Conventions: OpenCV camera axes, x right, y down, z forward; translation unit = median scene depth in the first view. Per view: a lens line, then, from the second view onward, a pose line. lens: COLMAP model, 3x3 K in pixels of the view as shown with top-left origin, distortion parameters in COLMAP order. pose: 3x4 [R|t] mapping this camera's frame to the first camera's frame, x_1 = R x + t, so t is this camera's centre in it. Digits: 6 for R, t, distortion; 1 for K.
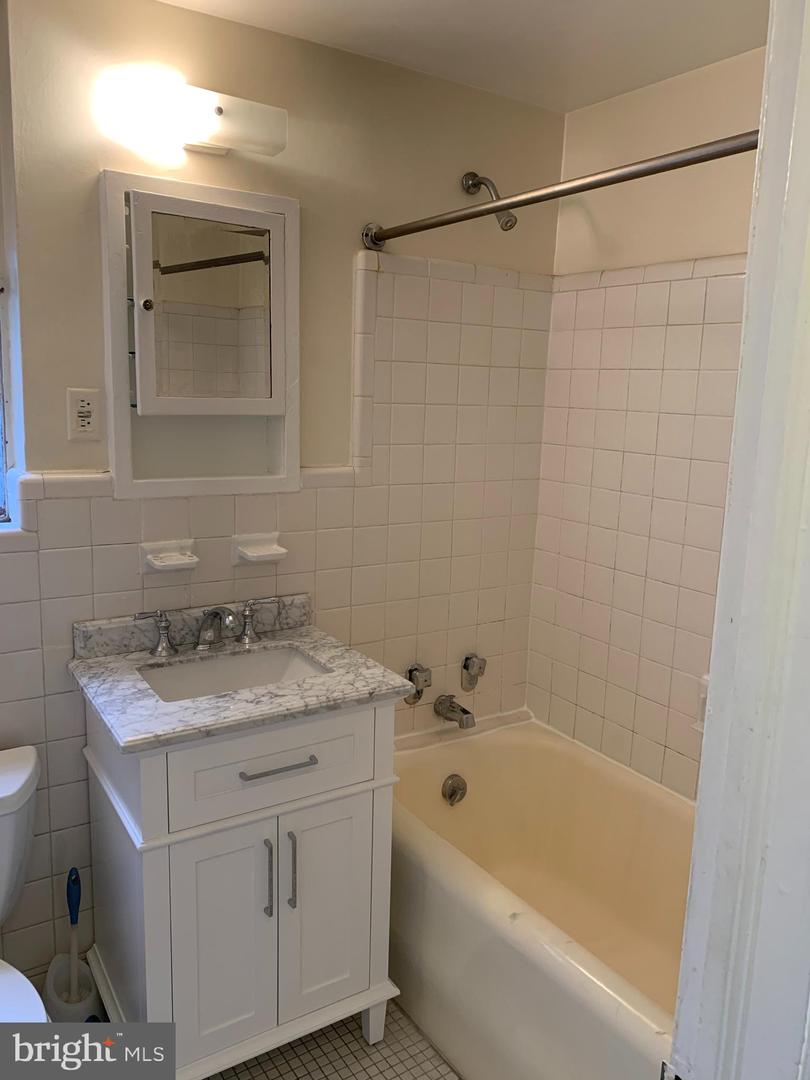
lens RADIAL K [[805.2, 0, 405.0], [0, 805.2, 540.0], [0, 0, 1]] dist [0.004901, 0.002789]
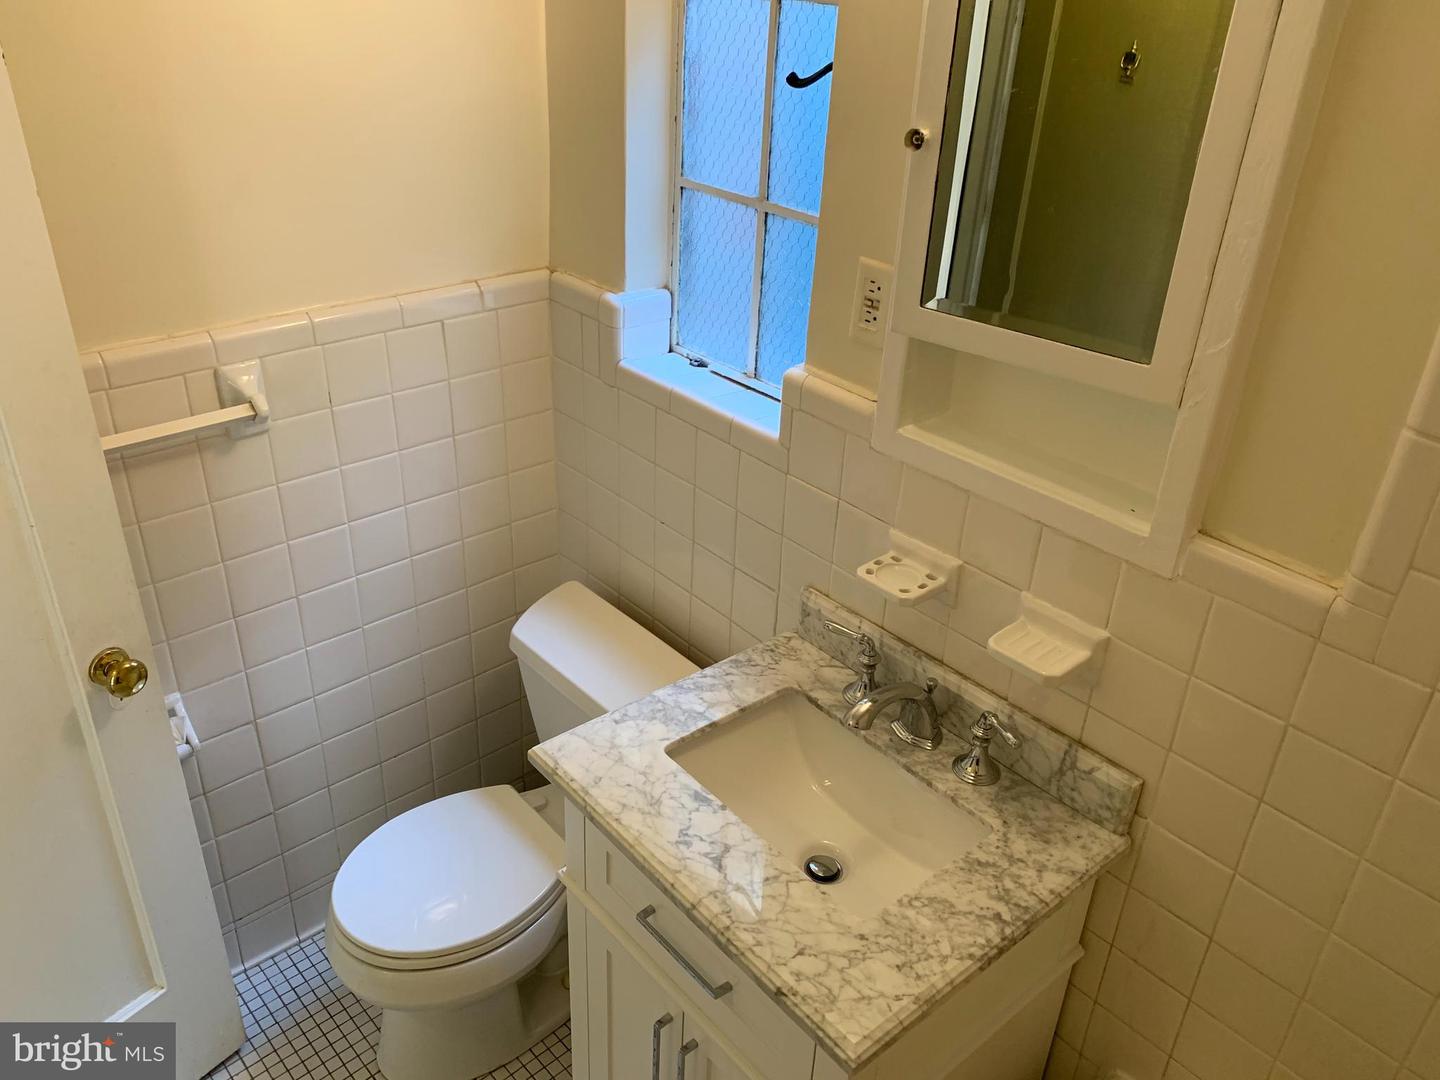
lens RADIAL K [[1073.6, 0, 720.0], [0, 1073.6, 540.0], [0, 0, 1]] dist [0.004901, 0.002789]
pose [[0.132380, 0.457811, -0.879139, 0.392817], [-0.205932, 0.880294, 0.427404, -0.322664], [0.969571, 0.124463, 0.210811, 0.731398]]
